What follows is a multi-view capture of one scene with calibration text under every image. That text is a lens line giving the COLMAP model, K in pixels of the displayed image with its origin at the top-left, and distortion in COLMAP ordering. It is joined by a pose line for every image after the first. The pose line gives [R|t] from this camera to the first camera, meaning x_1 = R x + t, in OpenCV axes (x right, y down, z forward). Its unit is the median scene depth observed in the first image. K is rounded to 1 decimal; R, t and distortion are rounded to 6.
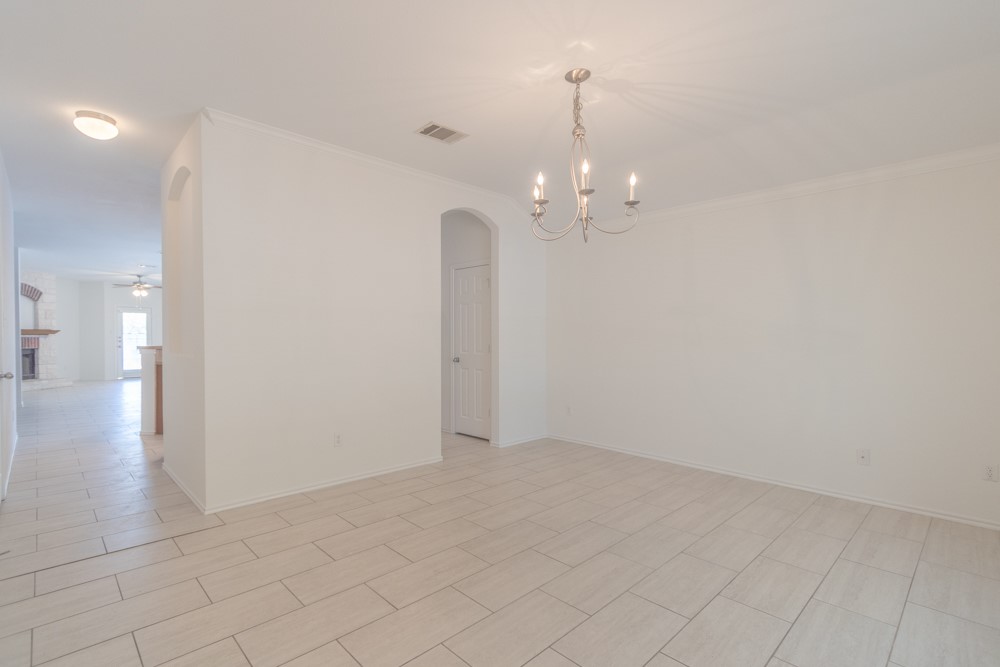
lens RADIAL K [[474.9, 0, 497.8], [0, 474.9, 335.5], [0, 0, 1]] dist [0.009752, -0.003486]
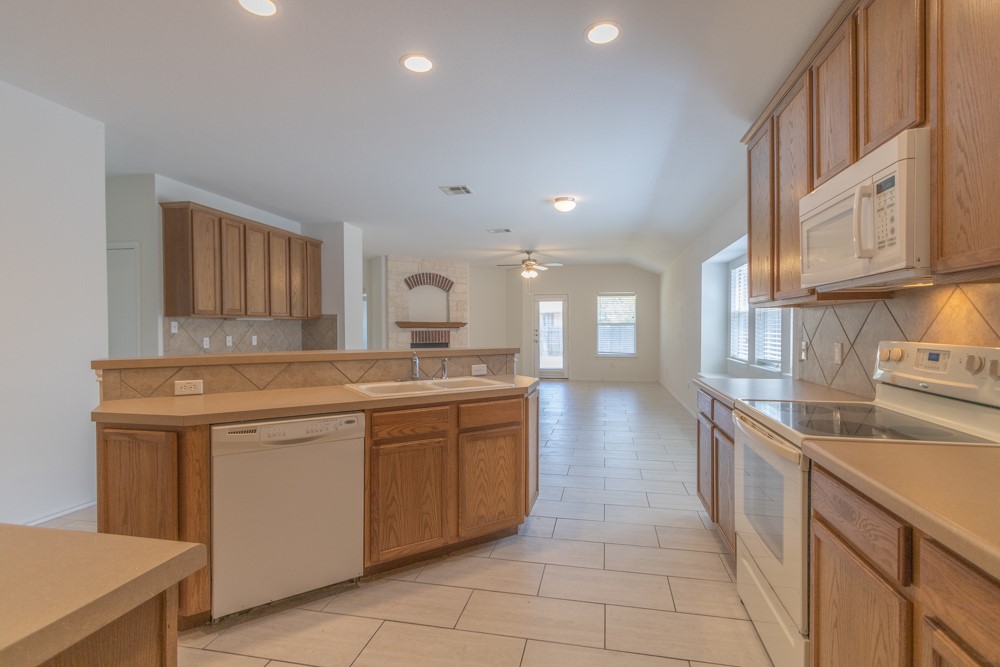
lens RADIAL K [[474.9, 0, 499.2], [0, 474.9, 331.3], [0, 0, 1]] dist [0.009752, -0.003486]
pose [[0.539413, 0.003494, -0.842034, -0.129090], [0.005441, 0.999956, 0.007635, -0.001488], [0.842024, -0.008699, 0.539370, 0.573236]]
